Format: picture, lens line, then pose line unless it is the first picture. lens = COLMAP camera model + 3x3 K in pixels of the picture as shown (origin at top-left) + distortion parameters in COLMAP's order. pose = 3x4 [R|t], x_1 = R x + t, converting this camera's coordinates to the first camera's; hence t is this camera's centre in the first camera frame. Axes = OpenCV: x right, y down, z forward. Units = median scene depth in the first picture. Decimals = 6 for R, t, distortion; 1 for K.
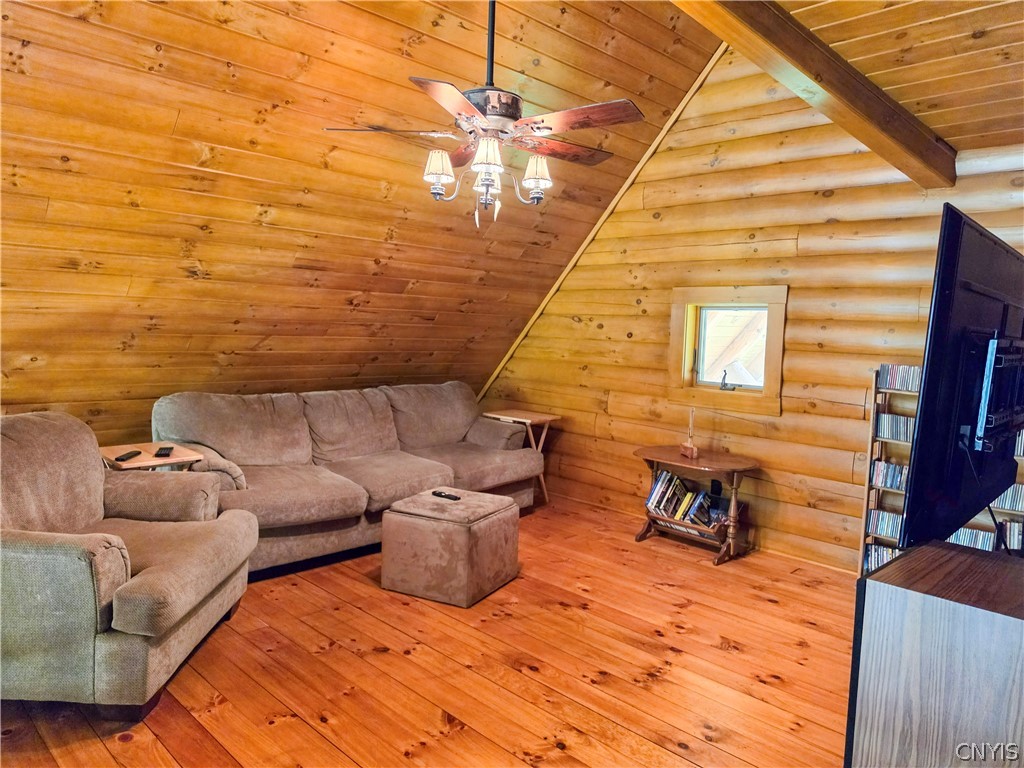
lens RADIAL K [[712.3, 0, 513.6], [0, 712.3, 380.2], [0, 0, 1]] dist [0.072776, -0.097798]
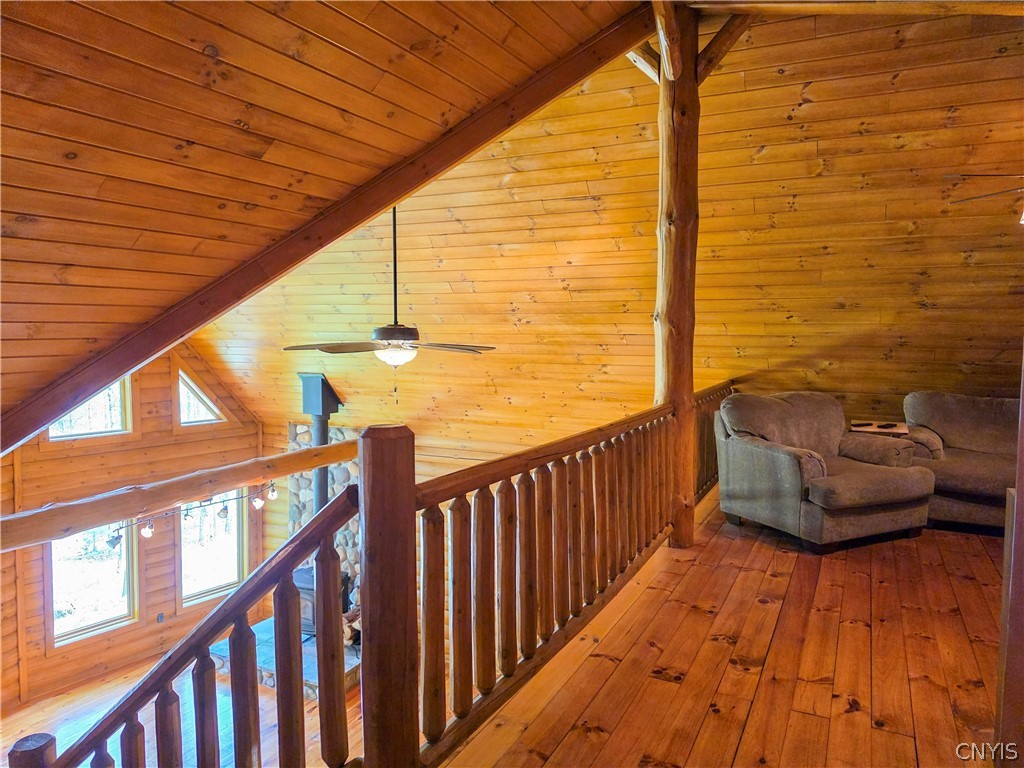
lens RADIAL K [[712.3, 0, 513.6], [0, 712.3, 380.2], [0, 0, 1]] dist [0.072776, -0.097798]
pose [[0.314759, 0.032100, -0.948629, 0.675230], [-0.072400, 0.997328, 0.009725, 0.045092], [0.946406, 0.065620, 0.316242, -0.213251]]
